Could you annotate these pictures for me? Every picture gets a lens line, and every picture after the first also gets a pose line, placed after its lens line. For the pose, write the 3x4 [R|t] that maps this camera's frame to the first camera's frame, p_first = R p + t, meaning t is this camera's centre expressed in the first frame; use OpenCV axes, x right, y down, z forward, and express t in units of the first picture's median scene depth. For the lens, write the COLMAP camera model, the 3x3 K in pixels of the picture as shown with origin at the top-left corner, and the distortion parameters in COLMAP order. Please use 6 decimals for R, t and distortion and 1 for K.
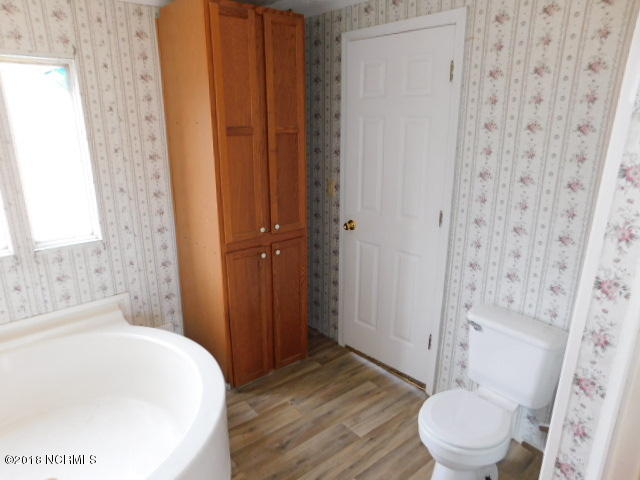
lens RADIAL K [[425.8, 0, 319.9], [0, 425.8, 233.8], [0, 0, 1]] dist [-0.033778, 0.028543]
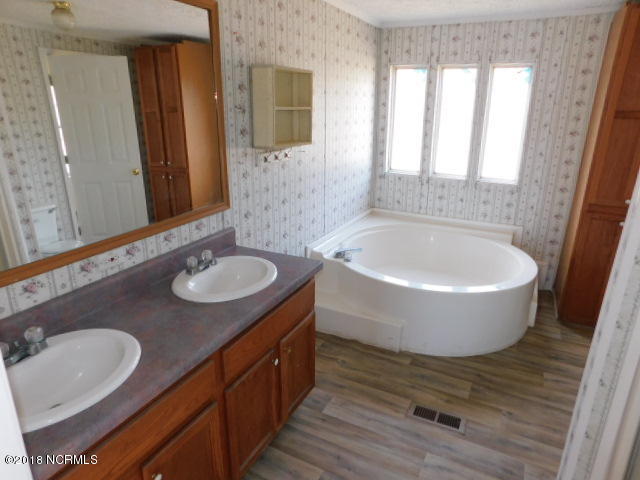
lens RADIAL K [[425.8, 0, 323.3], [0, 425.8, 240.6], [0, 0, 1]] dist [-0.033778, 0.028543]
pose [[0.390942, 0.298507, -0.870665, 0.579222], [-0.263613, 0.942634, 0.204815, 0.074470], [0.881857, 0.149448, 0.447205, -0.235639]]
